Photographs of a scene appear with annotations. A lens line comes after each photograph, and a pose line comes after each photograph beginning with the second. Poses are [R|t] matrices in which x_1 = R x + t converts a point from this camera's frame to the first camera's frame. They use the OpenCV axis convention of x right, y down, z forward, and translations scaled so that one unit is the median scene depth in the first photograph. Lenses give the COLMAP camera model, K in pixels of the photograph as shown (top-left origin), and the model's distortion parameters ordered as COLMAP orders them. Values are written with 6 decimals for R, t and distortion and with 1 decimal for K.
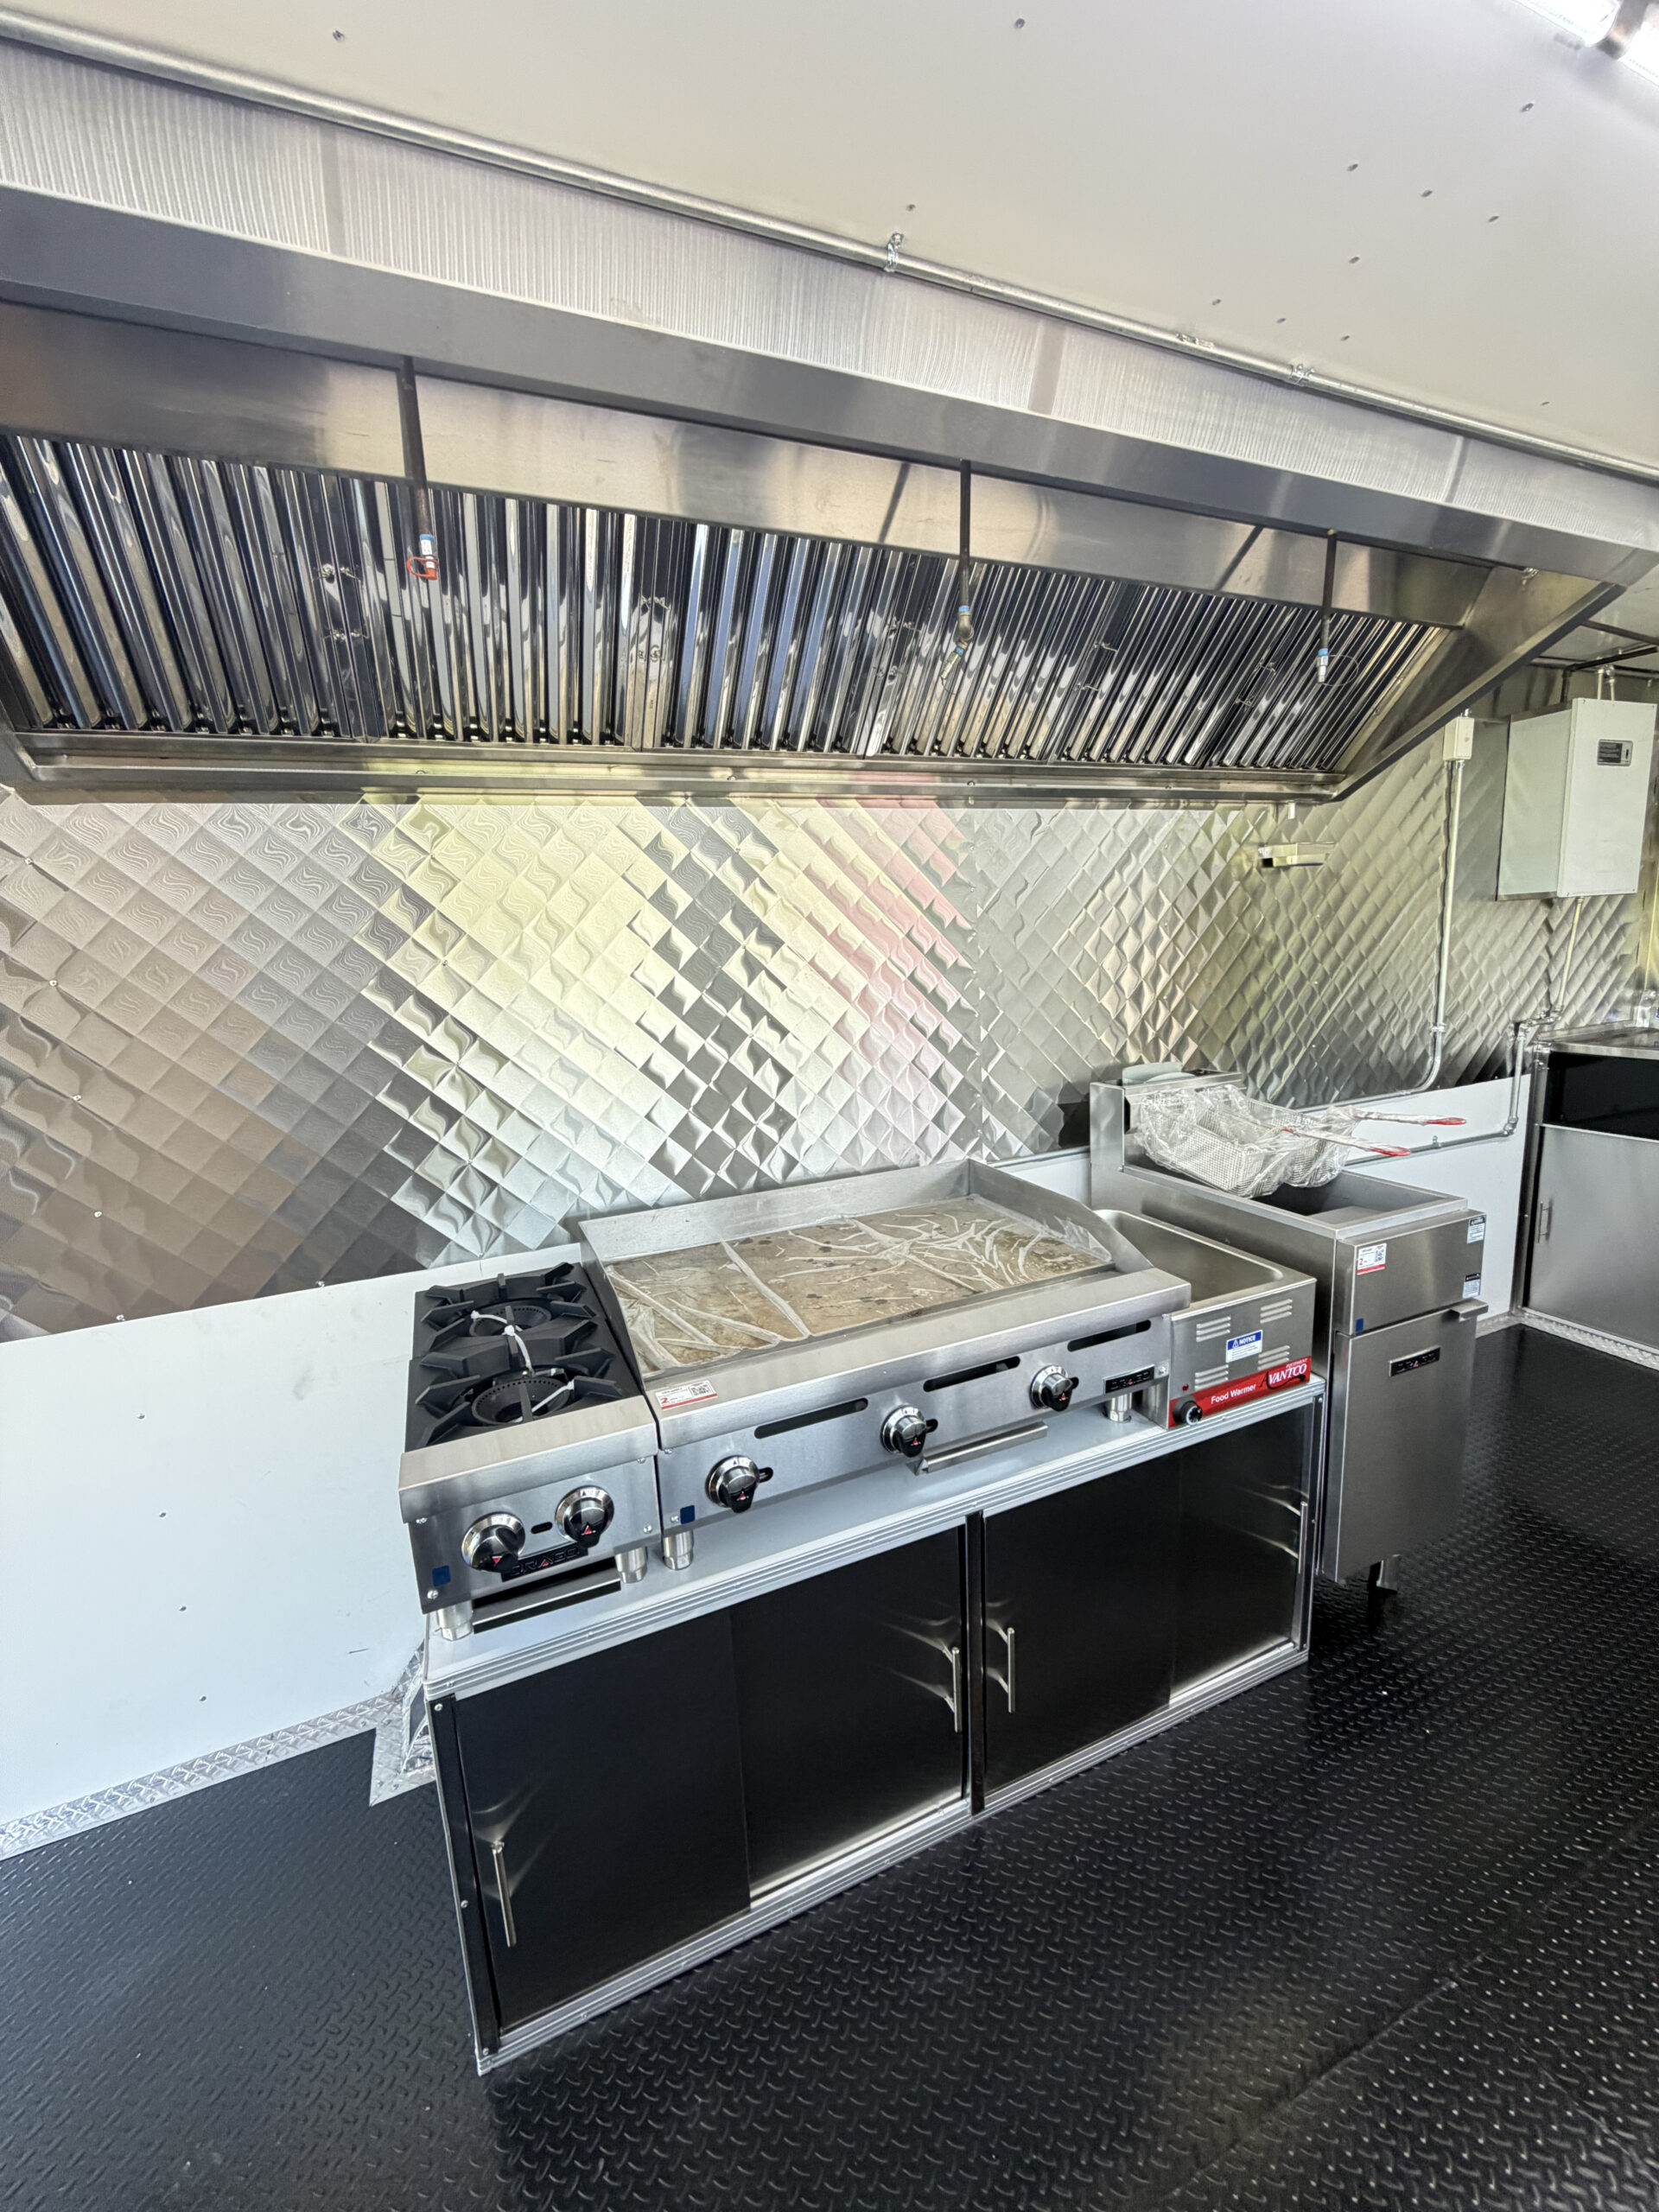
lens RADIAL K [[908.0, 0, 839.2], [0, 908.0, 1112.1], [0, 0, 1]] dist [0.015341, 0.000107]
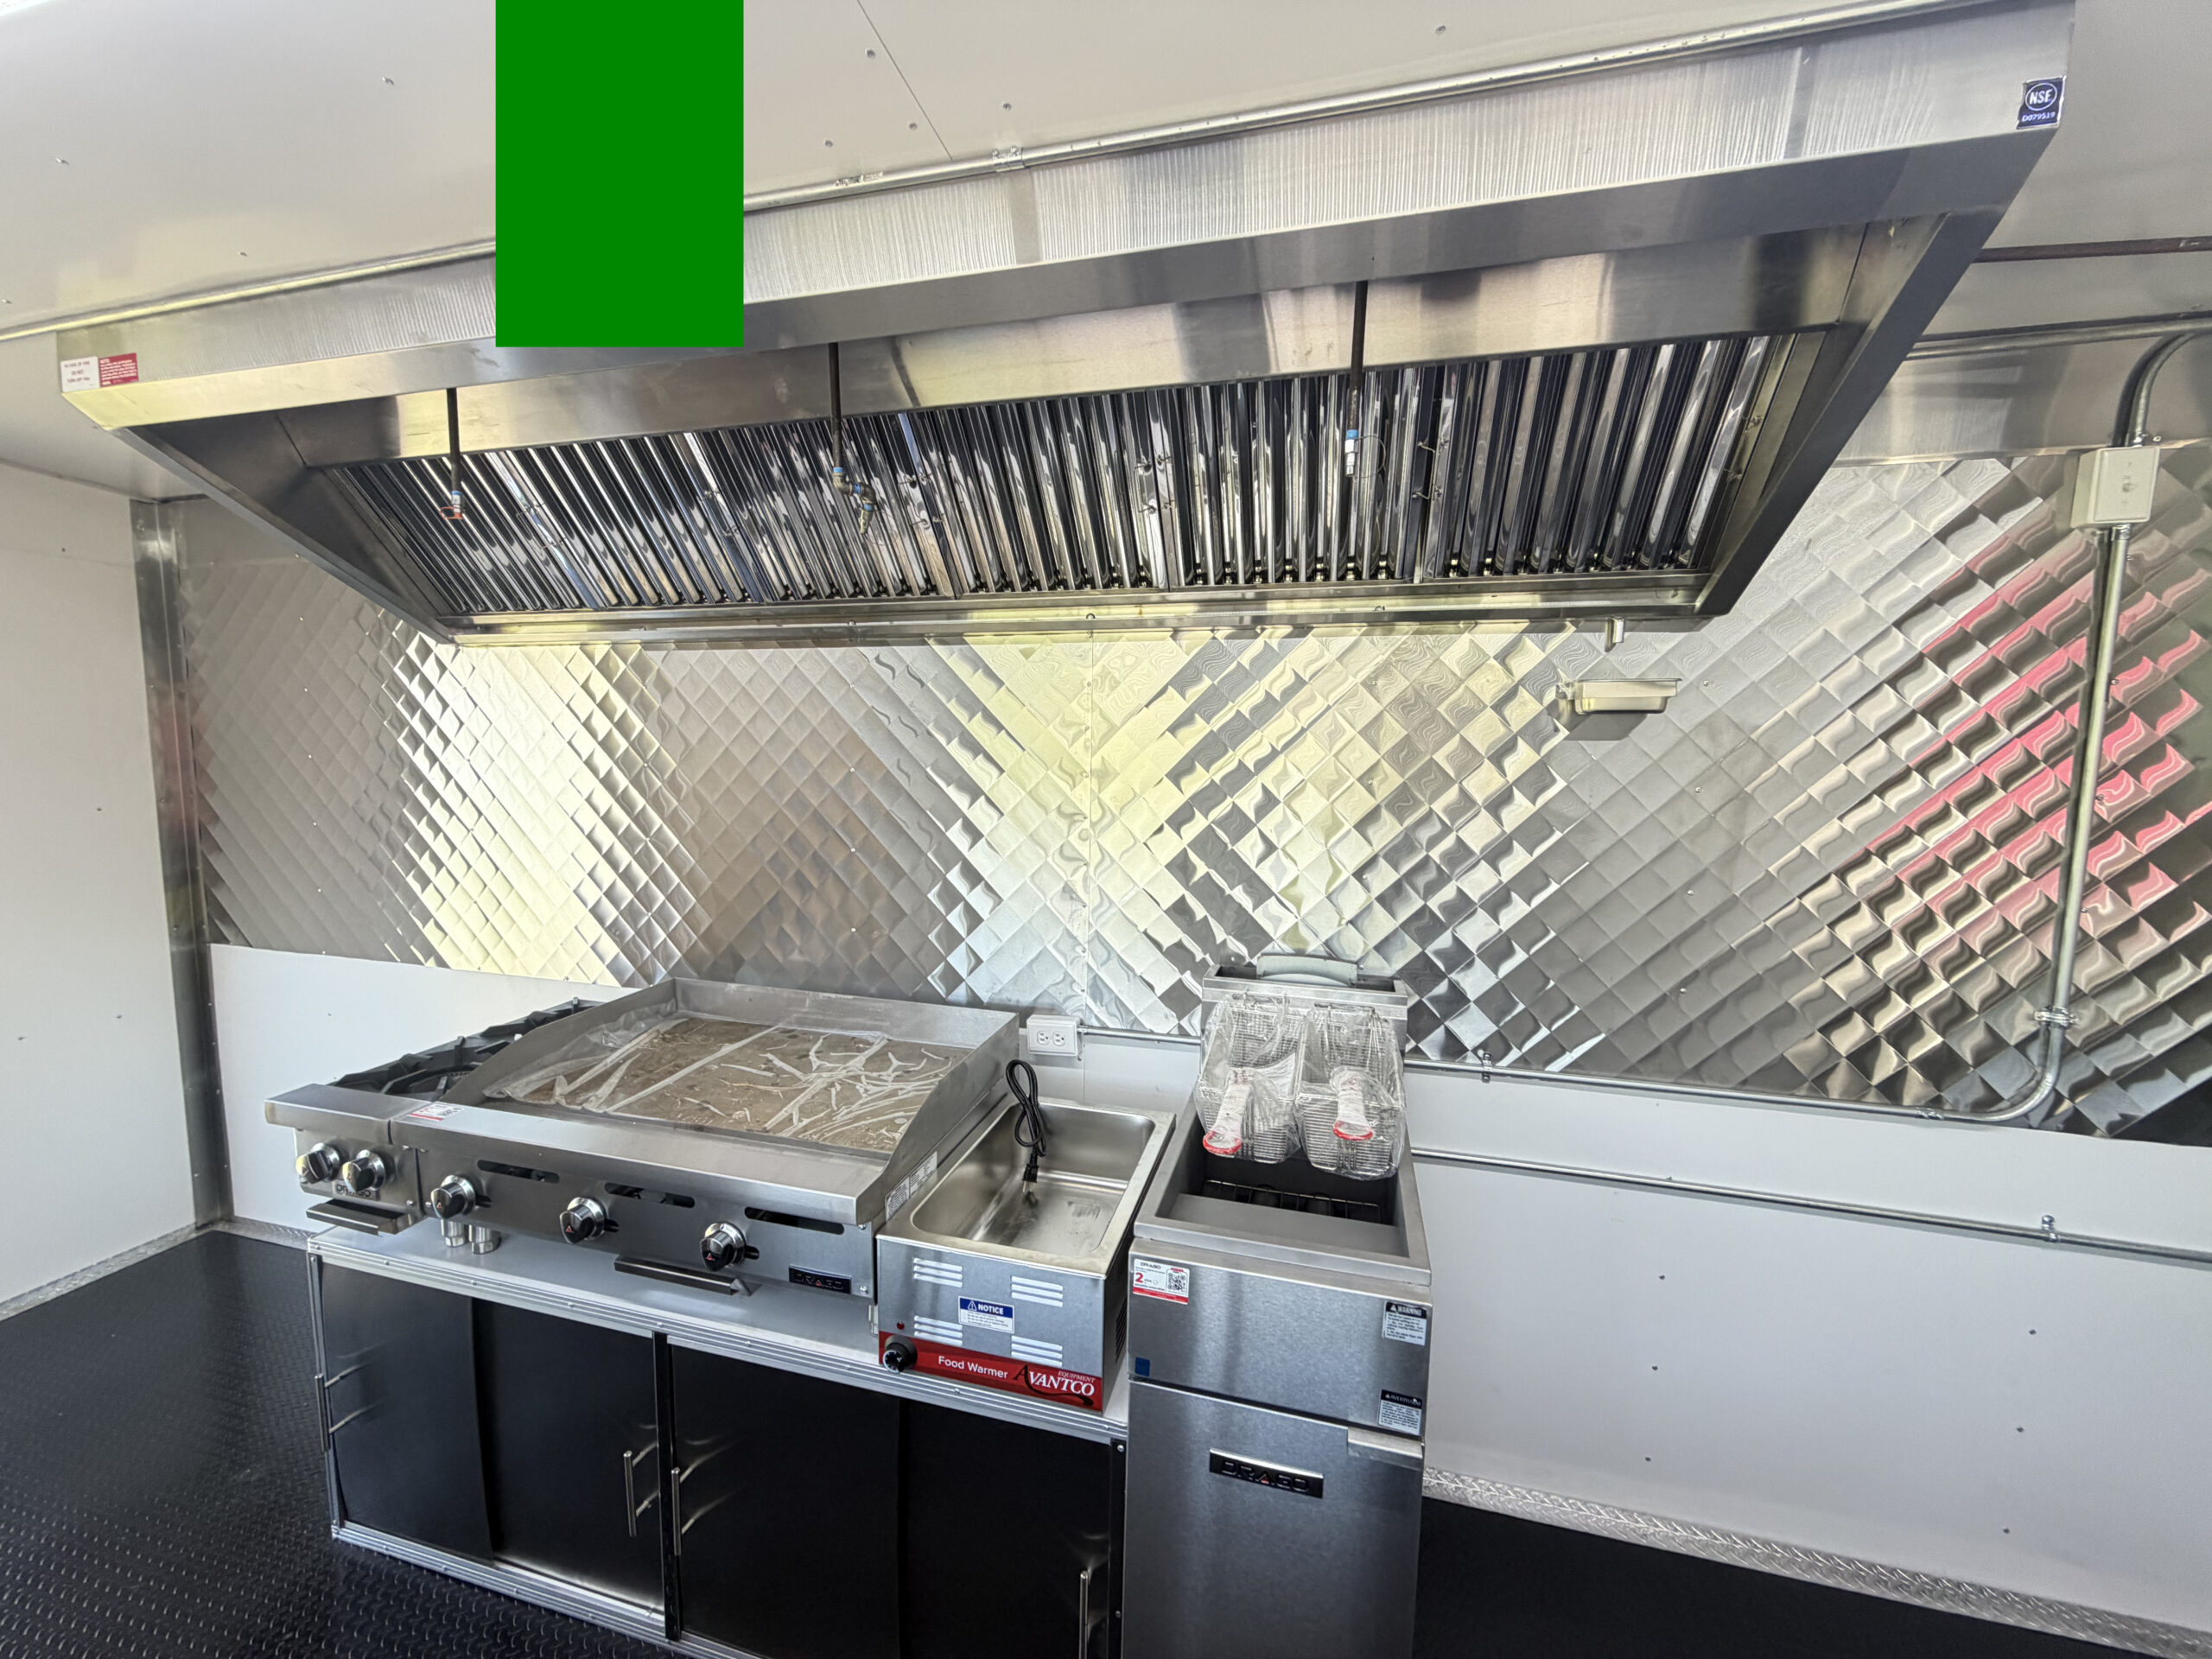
lens RADIAL K [[874.8, 0, 1083.9], [0, 874.8, 833.0], [0, 0, 1]] dist [-0.007571, 0.000397]
pose [[0.764235, 0.114293, -0.634729, 0.535542], [-0.178117, 0.983298, -0.037399, -0.077094], [0.619854, 0.141638, 0.771829, 0.237401]]
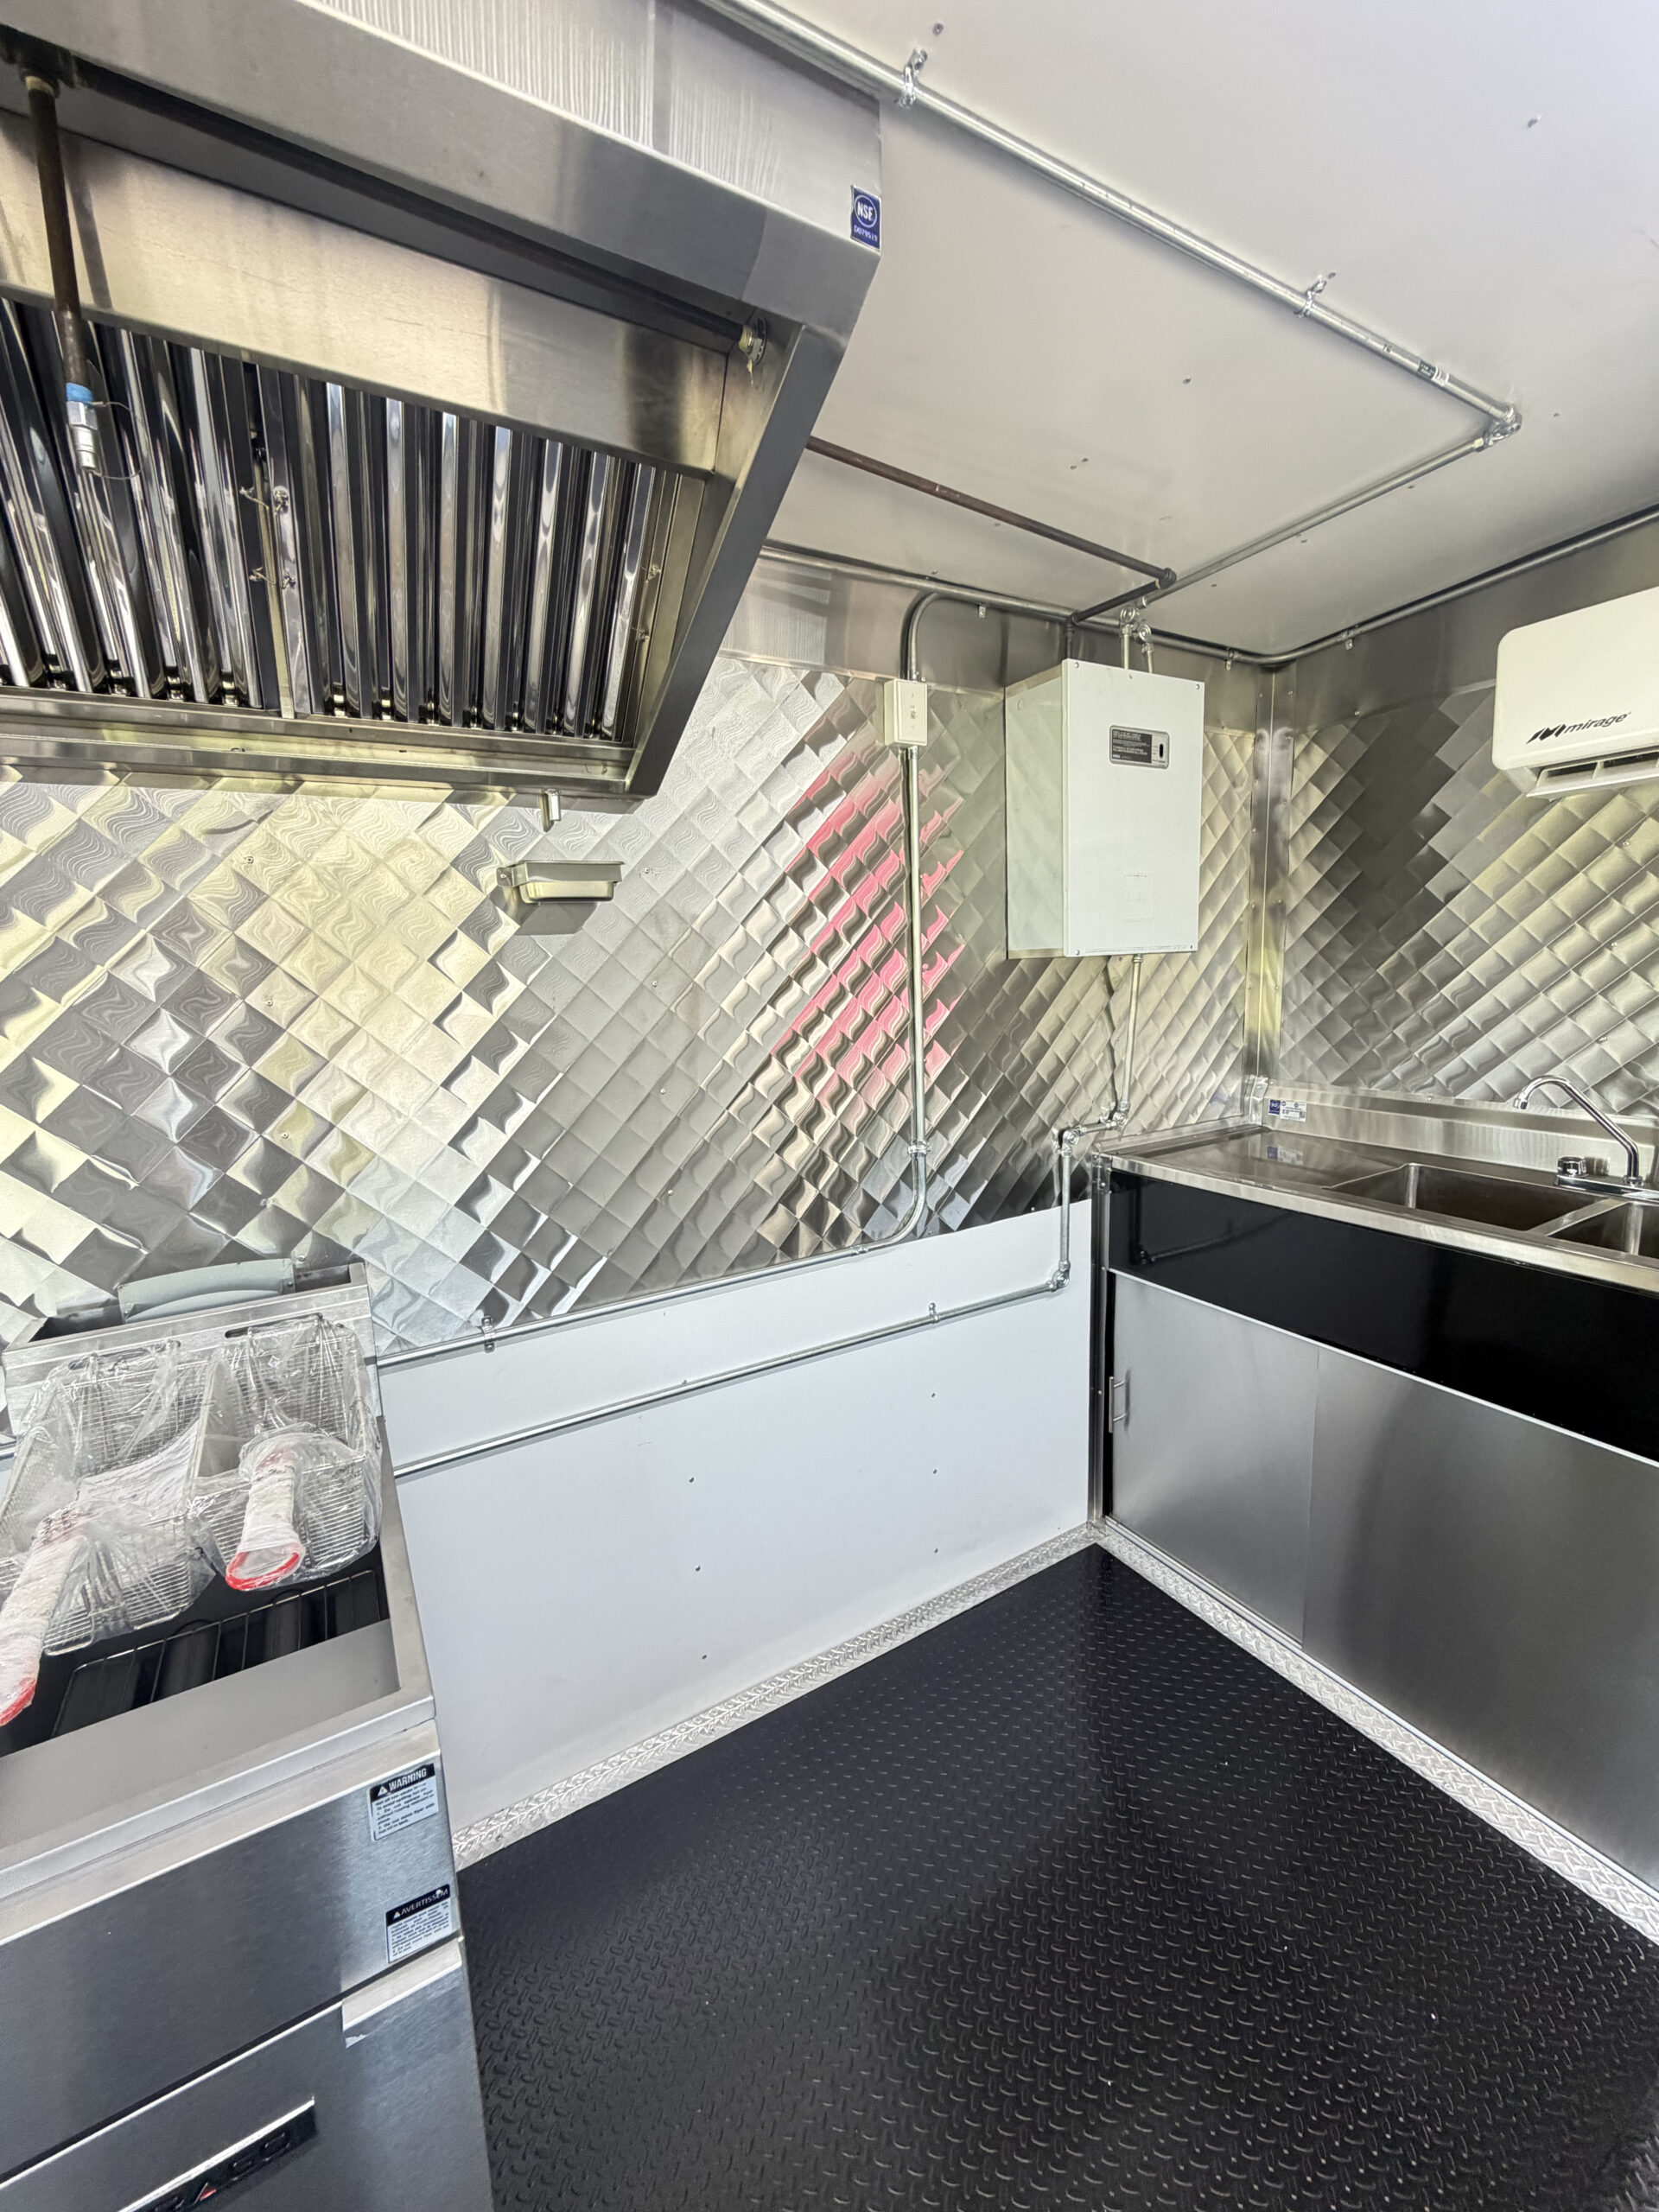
lens RADIAL K [[908.0, 0, 839.2], [0, 908.0, 1112.1], [0, 0, 1]] dist [0.015341, 0.000107]
pose [[0.993240, -0.009162, 0.115718, 0.525429], [0.012402, 0.999550, -0.027311, -0.100923], [-0.115416, 0.028562, 0.992907, 0.349473]]
